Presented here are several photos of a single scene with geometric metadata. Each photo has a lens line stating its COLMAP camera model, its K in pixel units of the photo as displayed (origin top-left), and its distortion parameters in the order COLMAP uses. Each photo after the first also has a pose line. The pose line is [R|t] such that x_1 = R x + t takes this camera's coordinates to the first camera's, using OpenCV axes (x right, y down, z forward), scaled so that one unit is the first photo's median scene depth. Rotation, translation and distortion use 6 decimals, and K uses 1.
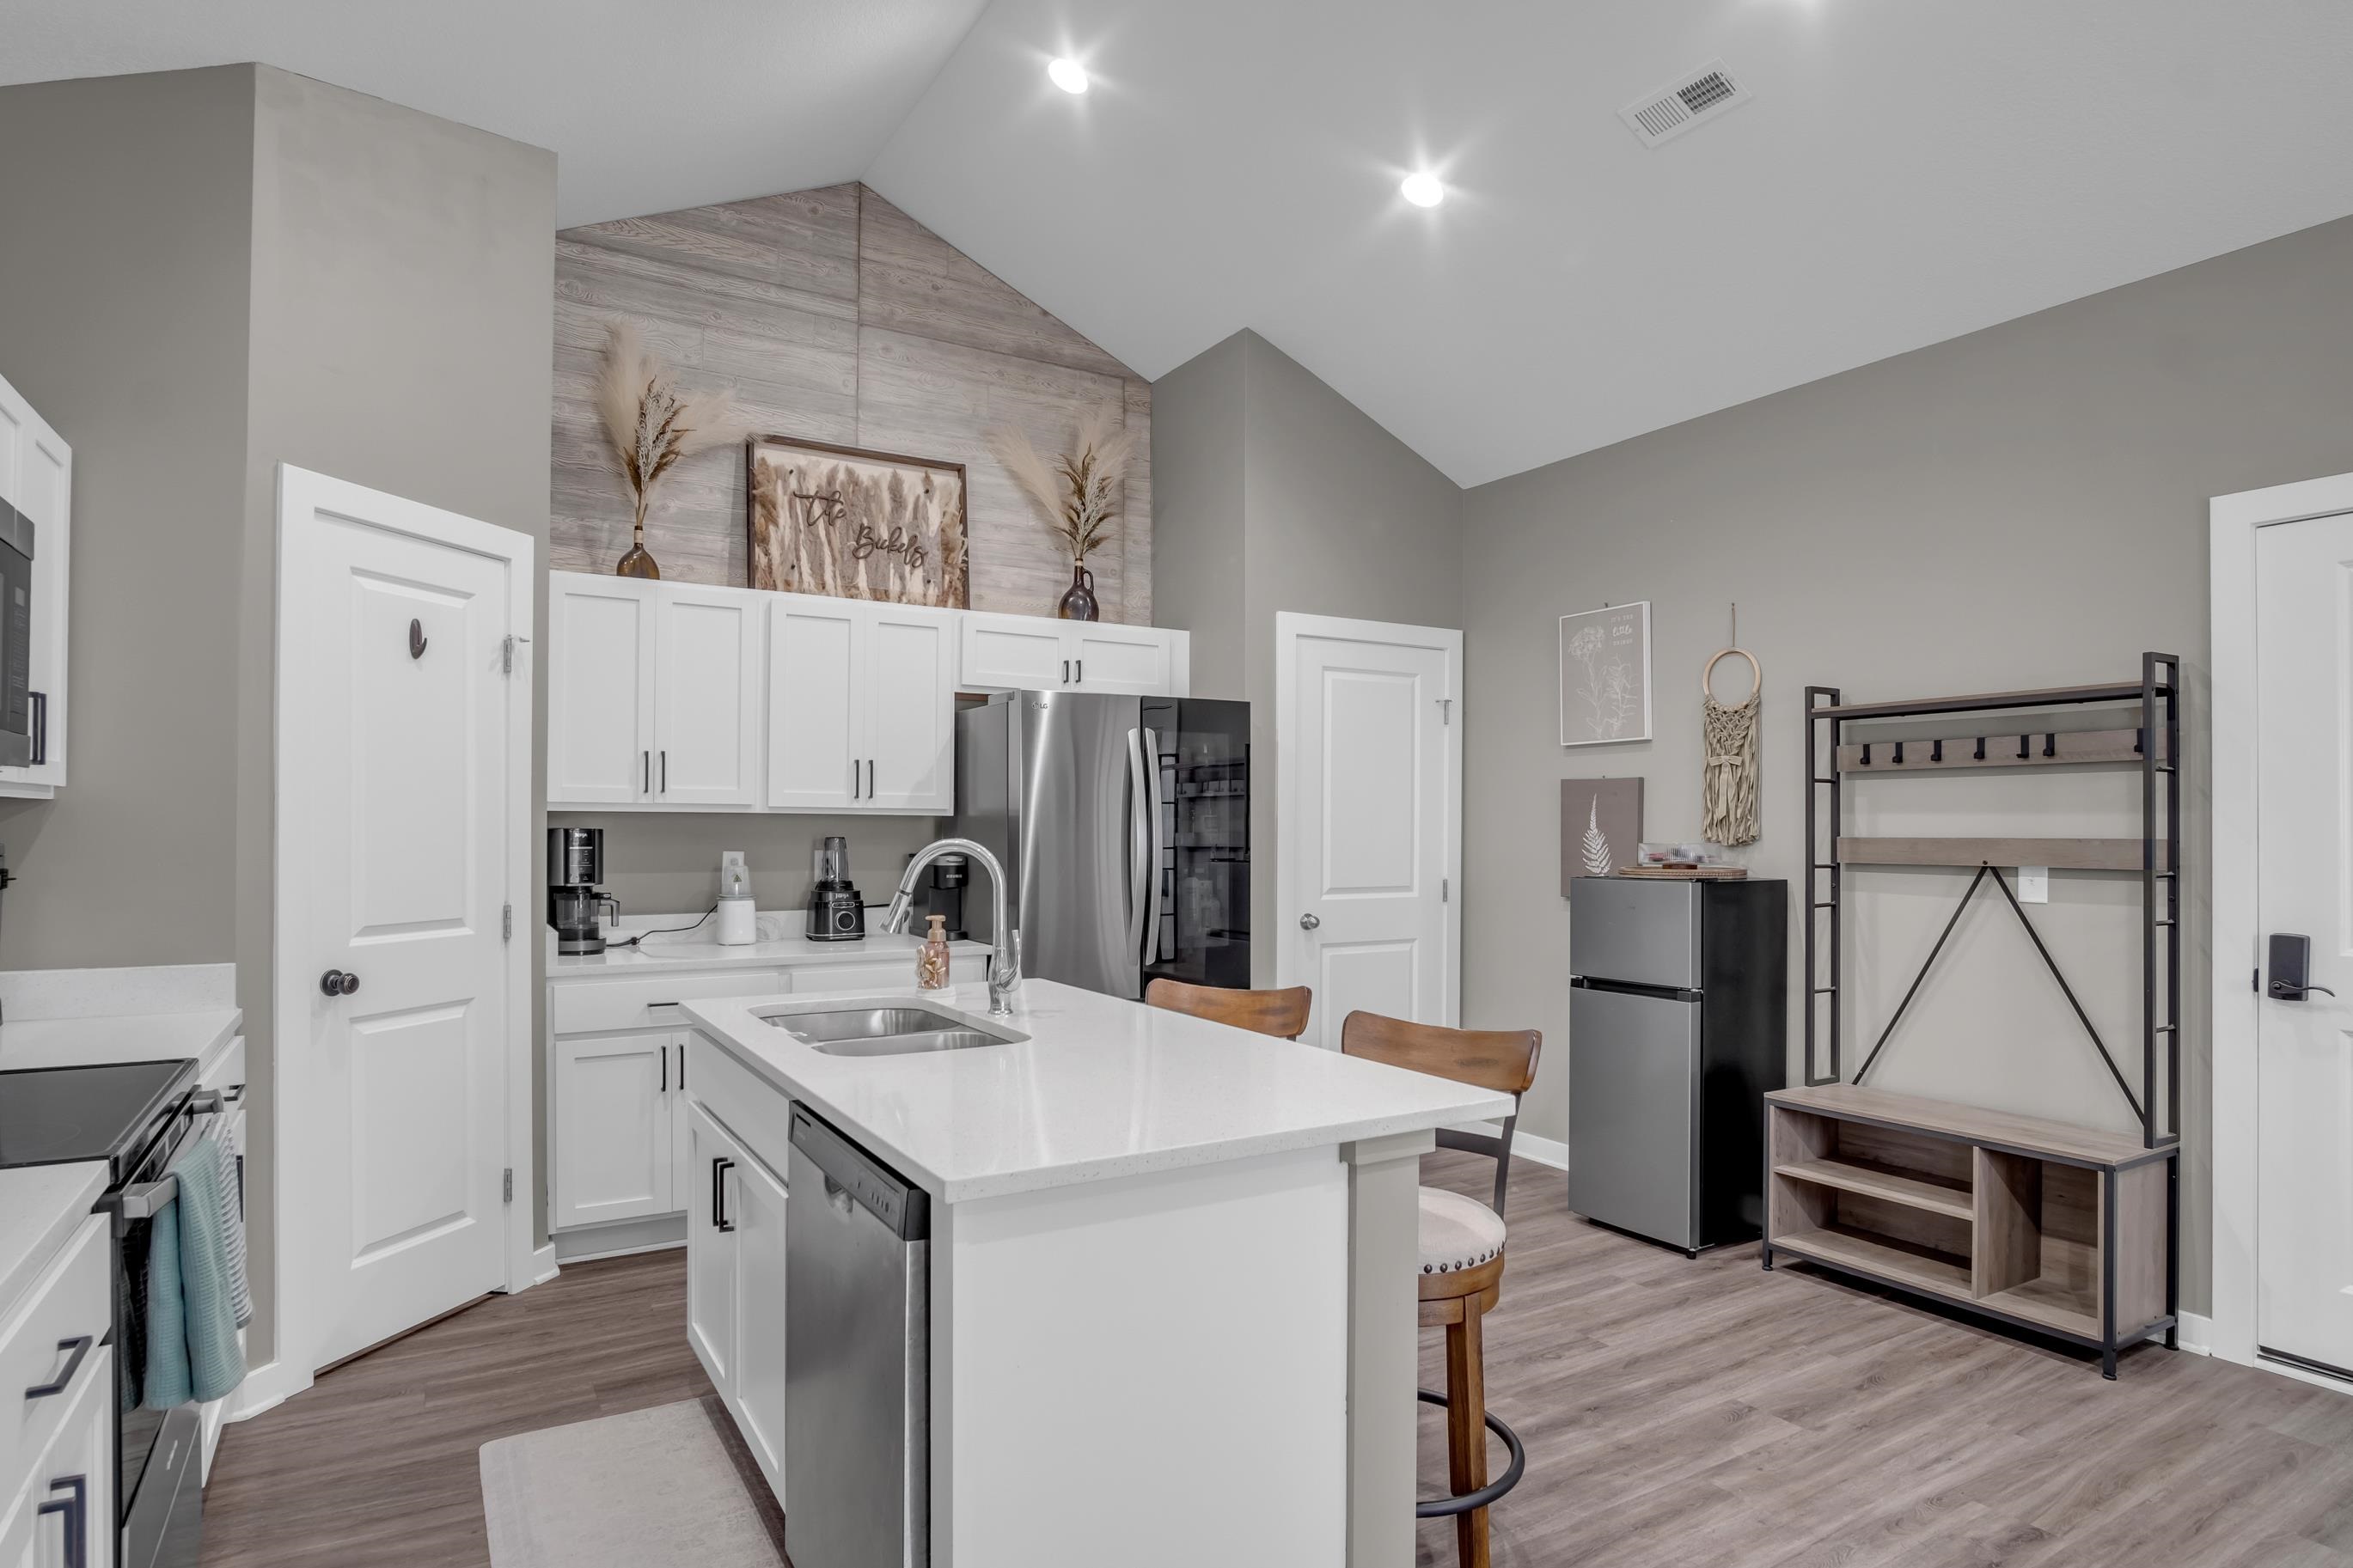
lens RADIAL K [[1265.7, 0, 1186.7], [0, 1265.7, 823.4], [0, 0, 1]] dist [-0.030195, 0.007400]
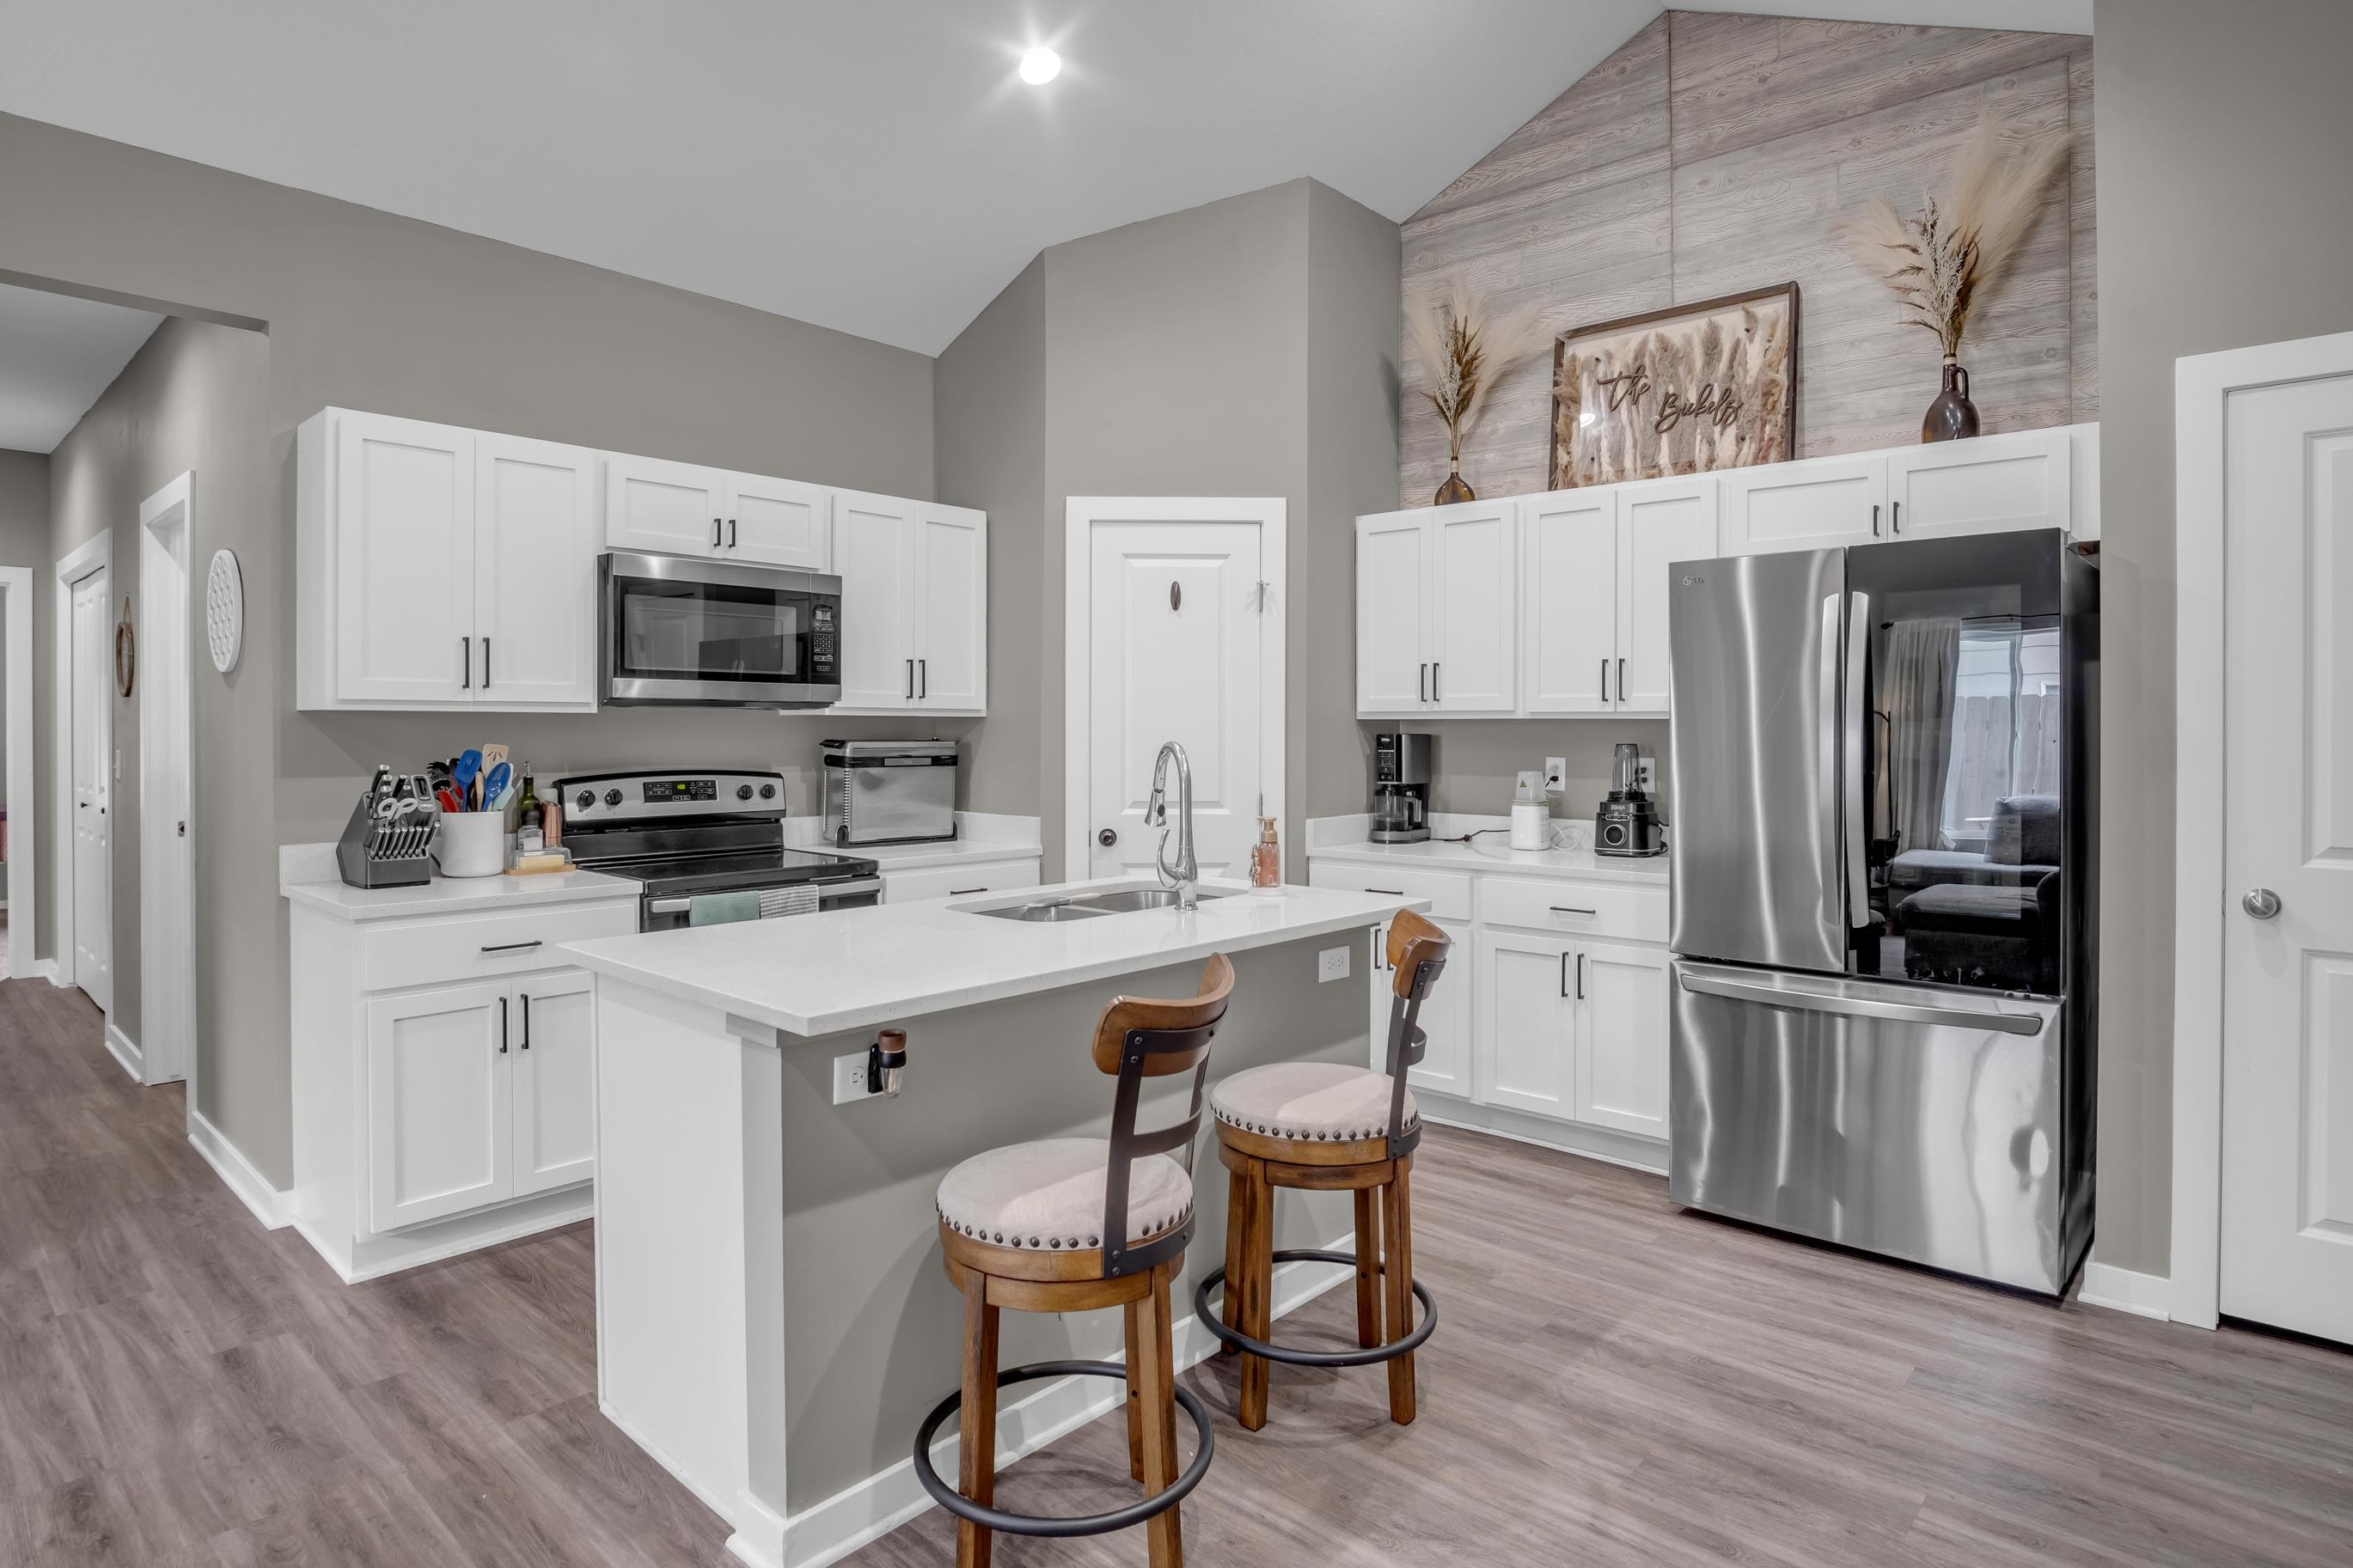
lens RADIAL K [[1280.5, 0, 1168.5], [0, 1280.5, 734.9], [0, 0, 1]] dist [-0.027878, 0.002675]
pose [[0.286372, 0.000097, -0.958119, 0.549294], [0.001270, 0.999999, 0.000481, 0.003752], [0.958118, -0.001355, 0.286371, 0.440825]]
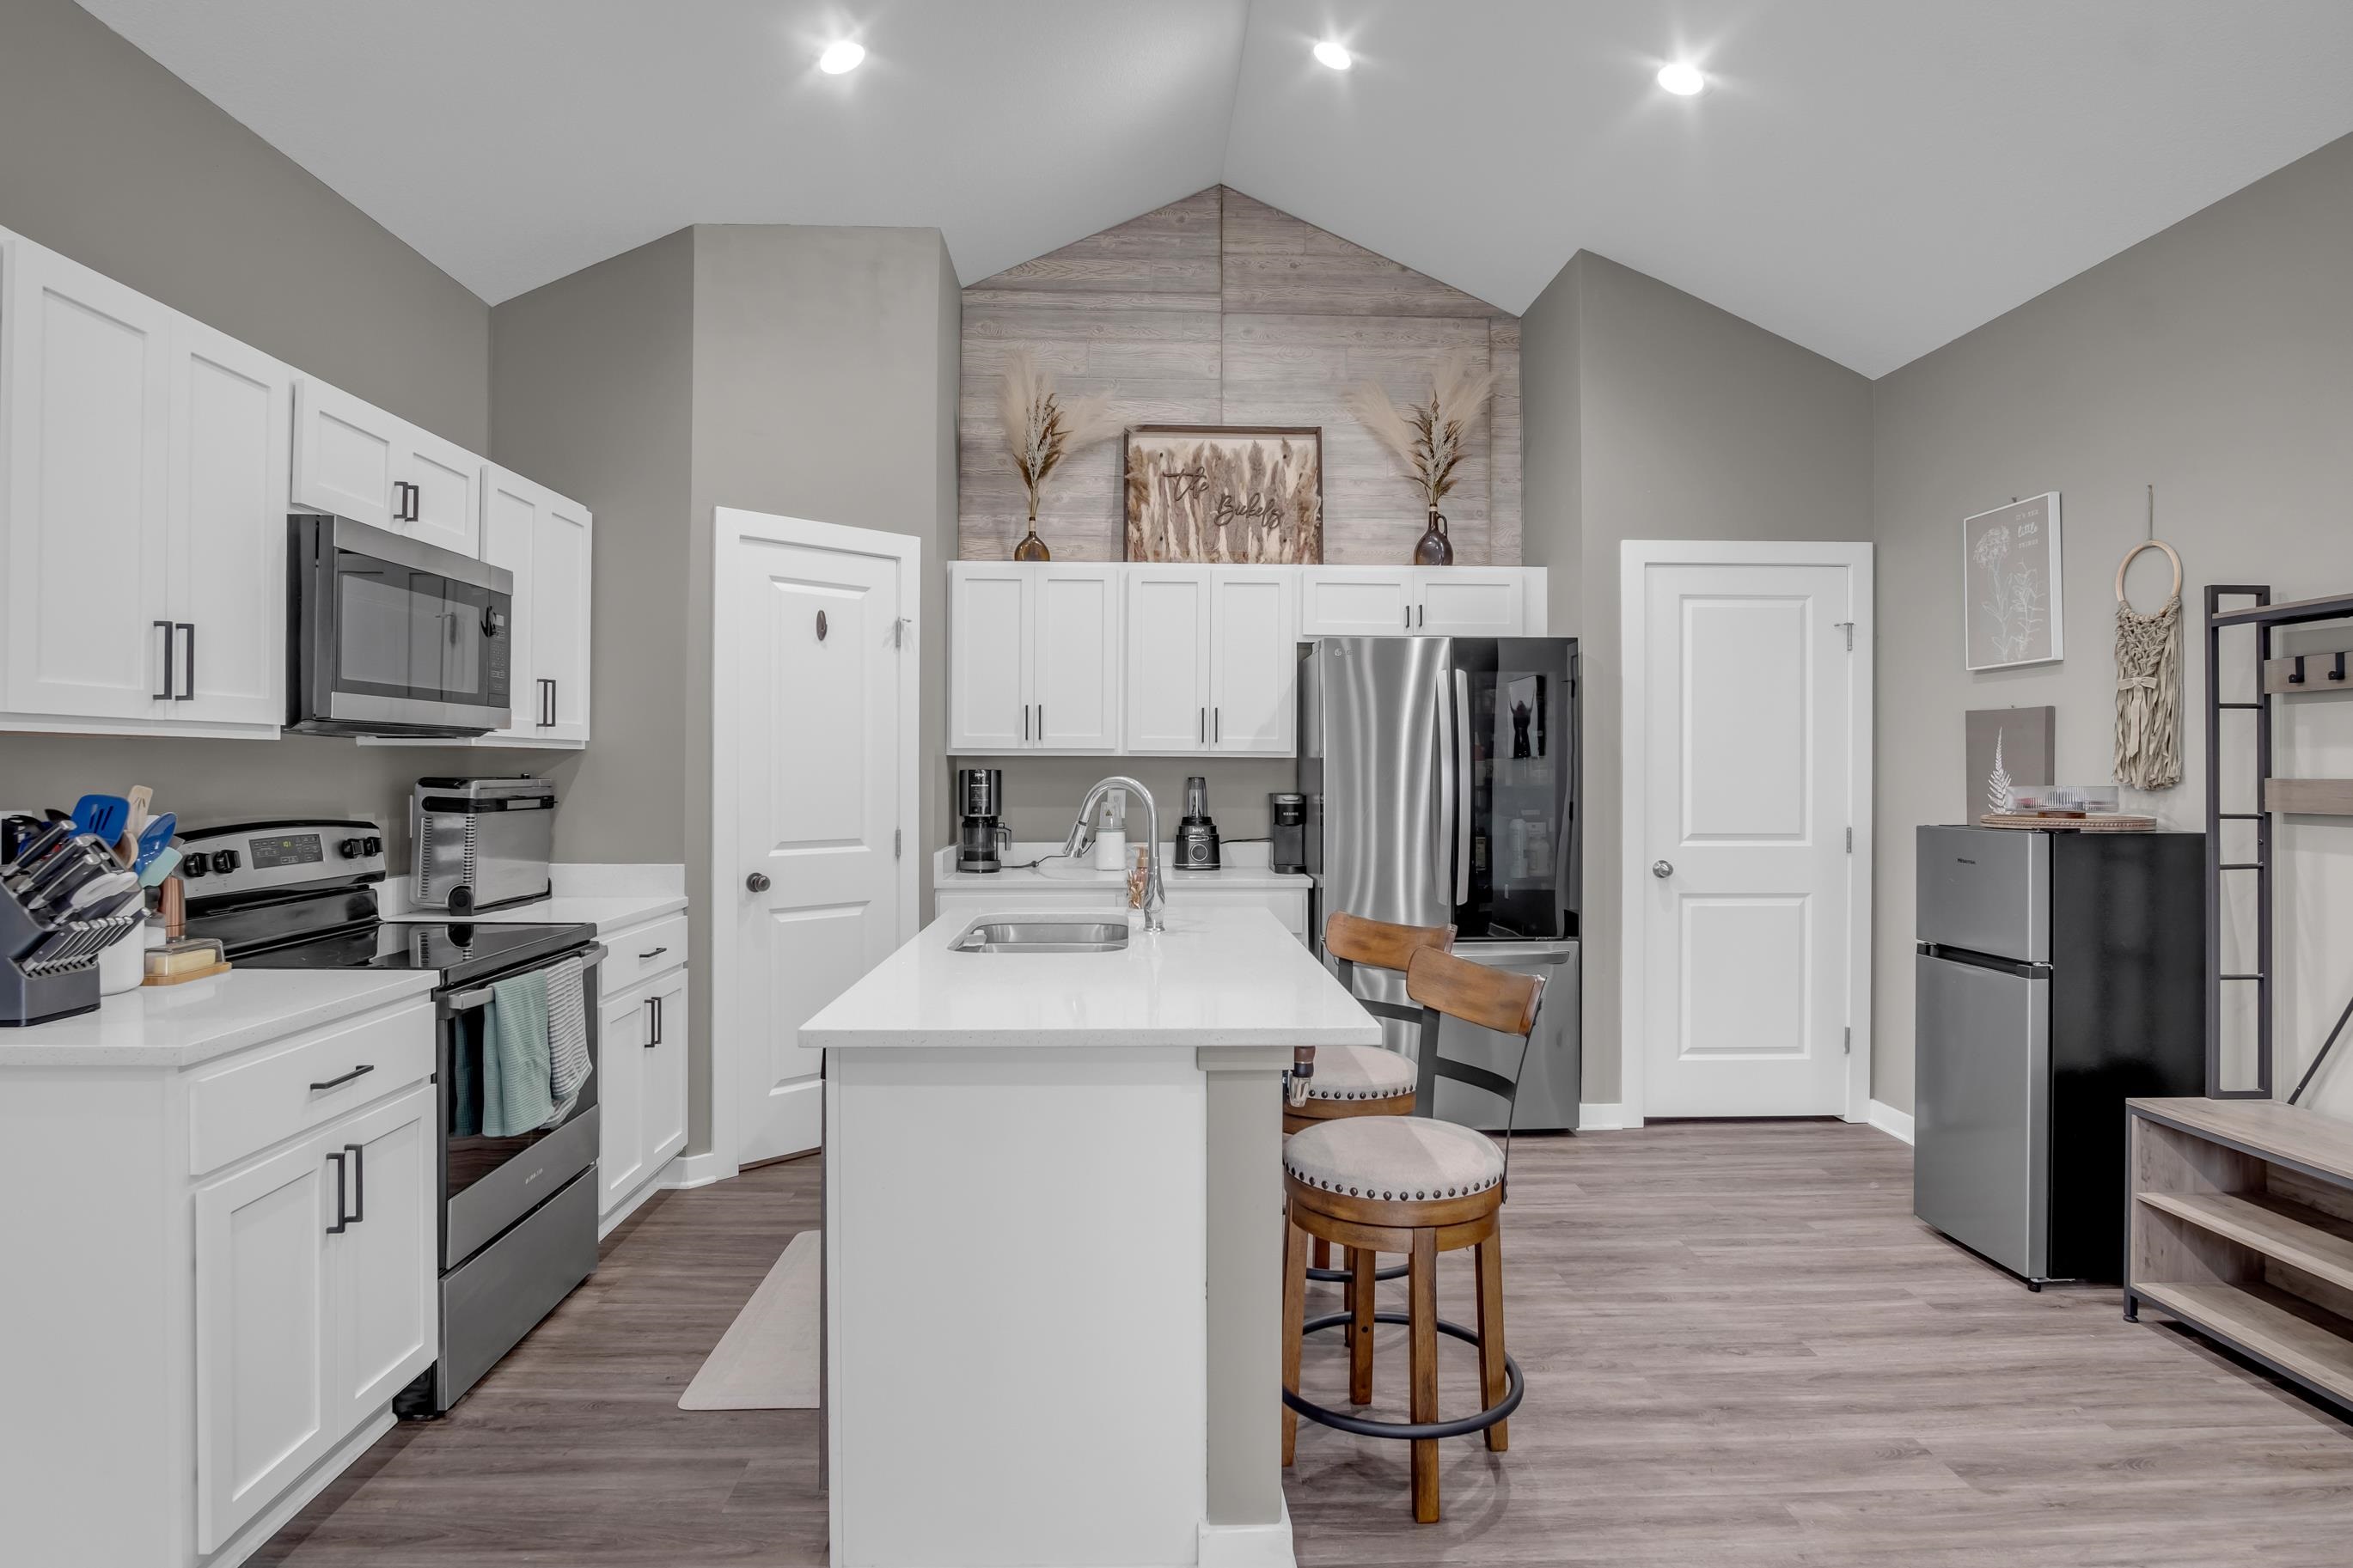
lens RADIAL K [[1278.0, 0, 1186.7], [0, 1278.0, 762.8], [0, 0, 1]] dist [-0.031862, 0.009019]
pose [[0.874740, -0.003834, -0.484577, 0.277873], [0.001992, 0.999989, -0.004315, 0.002779], [0.484588, 0.002809, 0.874738, 0.009067]]
